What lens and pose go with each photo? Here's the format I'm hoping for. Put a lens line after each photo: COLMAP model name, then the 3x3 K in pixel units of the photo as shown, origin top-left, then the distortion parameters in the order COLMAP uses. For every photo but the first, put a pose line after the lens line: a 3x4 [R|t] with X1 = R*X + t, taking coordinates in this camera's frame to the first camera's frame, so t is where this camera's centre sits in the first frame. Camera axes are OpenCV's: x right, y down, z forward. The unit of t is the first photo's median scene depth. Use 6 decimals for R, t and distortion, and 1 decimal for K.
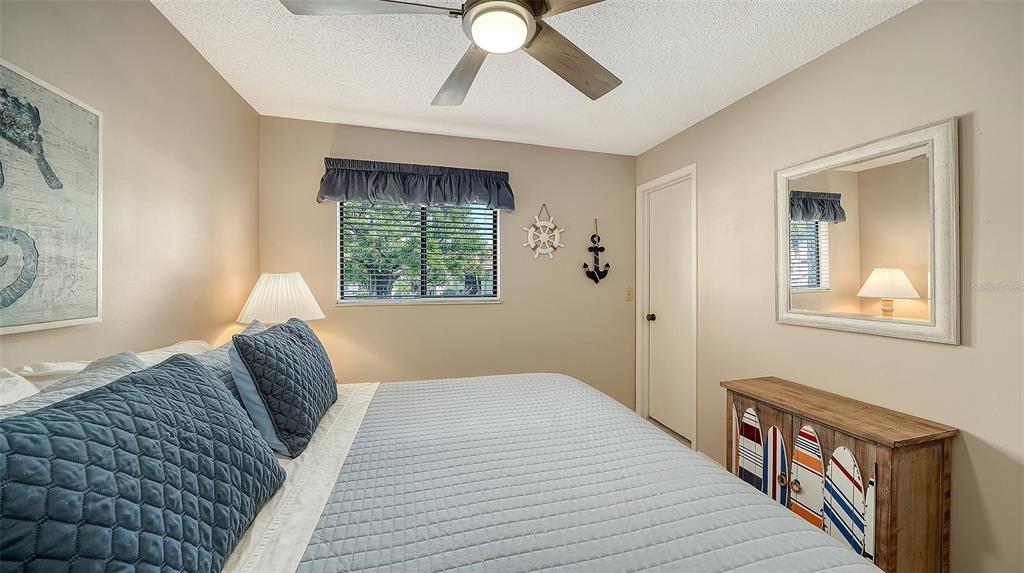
lens RADIAL K [[359.4, 0, 514.4], [0, 359.4, 278.3], [0, 0, 1]] dist [-0.003166, -0.000472]
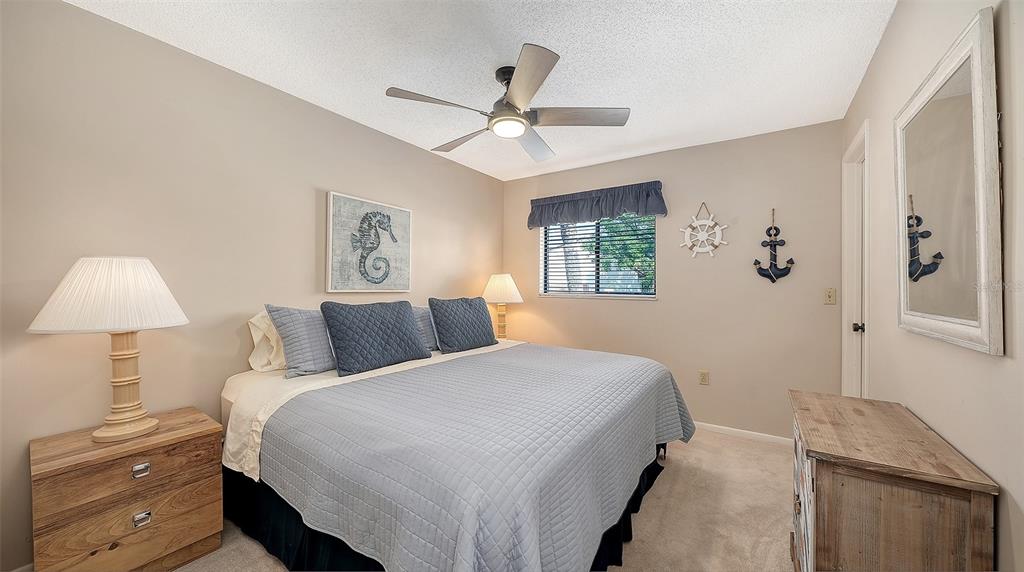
lens RADIAL K [[359.4, 0, 521.2], [0, 359.4, 285.2], [0, 0, 1]] dist [-0.003166, -0.000472]
pose [[0.652554, 0.001558, -0.757741, 0.550885], [-0.008317, 0.999952, -0.005106, 0.033689], [0.757697, 0.009634, 0.652536, -0.032289]]
